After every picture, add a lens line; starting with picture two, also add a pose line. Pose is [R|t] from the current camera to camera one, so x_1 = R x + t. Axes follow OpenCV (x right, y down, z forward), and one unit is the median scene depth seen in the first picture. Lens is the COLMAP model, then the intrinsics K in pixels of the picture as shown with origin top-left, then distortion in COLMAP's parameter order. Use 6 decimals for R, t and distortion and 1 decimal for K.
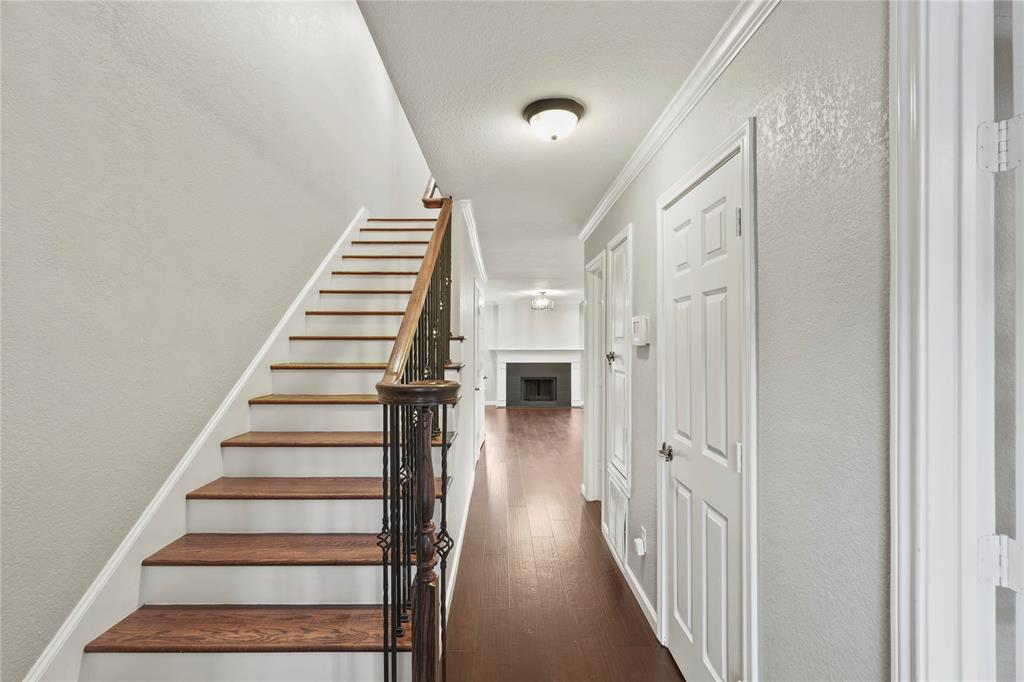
lens RADIAL K [[478.1, 0, 510.1], [0, 478.1, 348.3], [0, 0, 1]] dist [-0.001569, -0.000150]
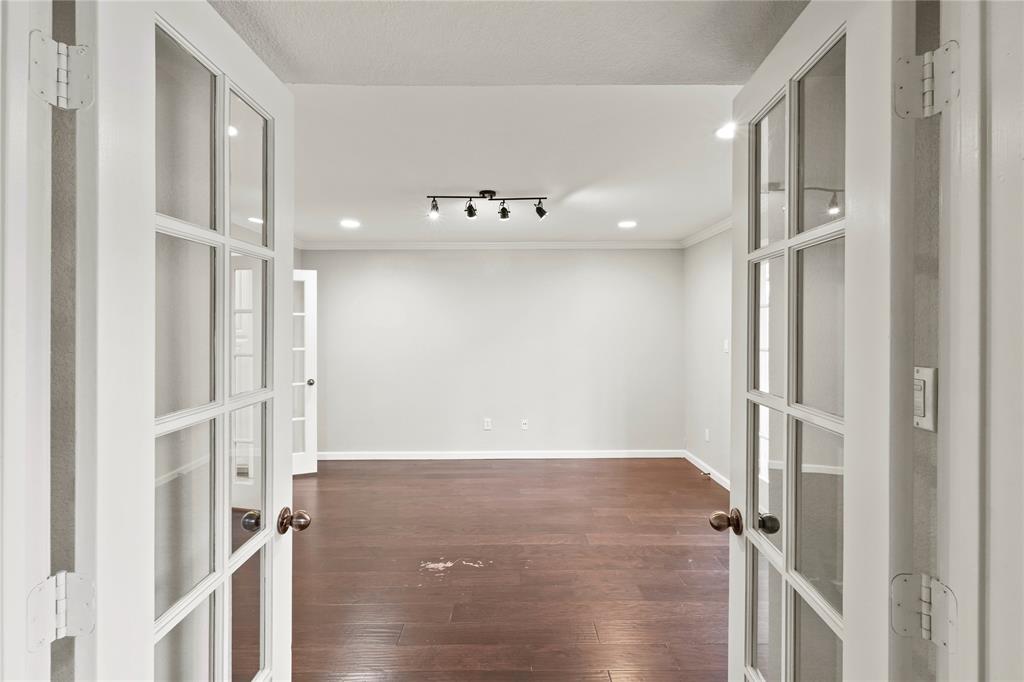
lens RADIAL K [[478.1, 0, 511.0], [0, 478.1, 340.0], [0, 0, 1]] dist [-0.001569, -0.000150]
pose [[0.016482, 0.000098, 0.999864, 0.260246], [-0.005325, 0.999986, -0.000010, 0.006756], [-0.999850, -0.005324, 0.016483, 0.246791]]
